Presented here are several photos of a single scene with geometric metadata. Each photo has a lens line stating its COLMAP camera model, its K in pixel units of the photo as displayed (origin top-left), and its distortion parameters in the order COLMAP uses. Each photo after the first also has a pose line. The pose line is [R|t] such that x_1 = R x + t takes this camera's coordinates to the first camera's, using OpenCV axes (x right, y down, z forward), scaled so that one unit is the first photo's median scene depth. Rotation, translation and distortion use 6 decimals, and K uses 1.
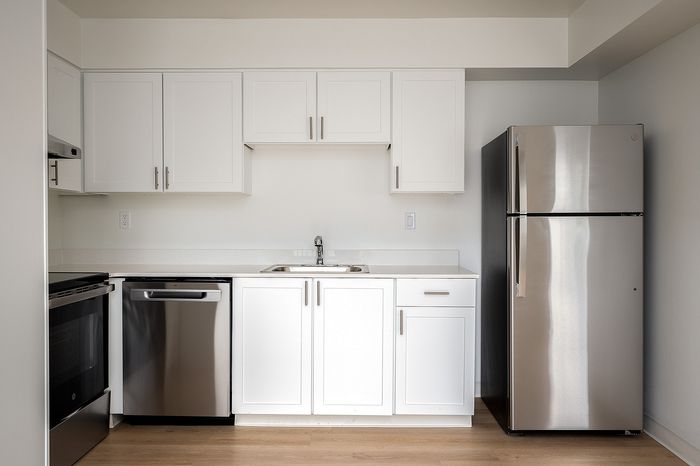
lens RADIAL K [[603.0, 0, 349.9], [0, 603.0, 220.9], [0, 0, 1]] dist [0.004387, 0.002250]
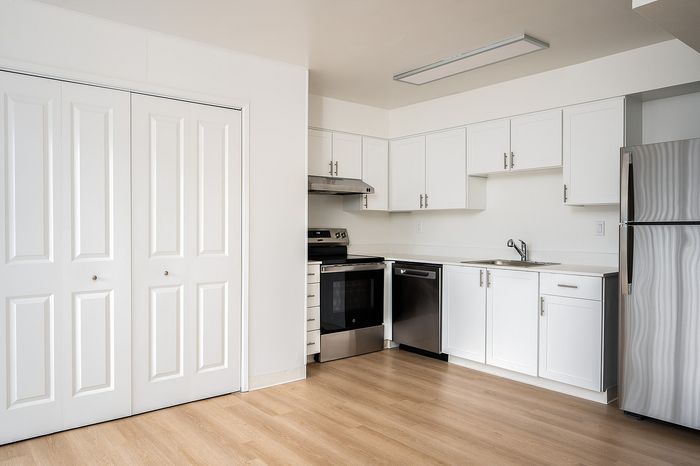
lens RADIAL K [[507.3, 0, 350.0], [0, 507.3, 233.0], [0, 0, 1]] dist [0.000551, -0.001125]
pose [[0.648239, 0.011691, -0.761347, 0.633242], [-0.004827, 0.999925, 0.011245, -0.000197], [0.761422, -0.003614, 0.648247, -0.023237]]
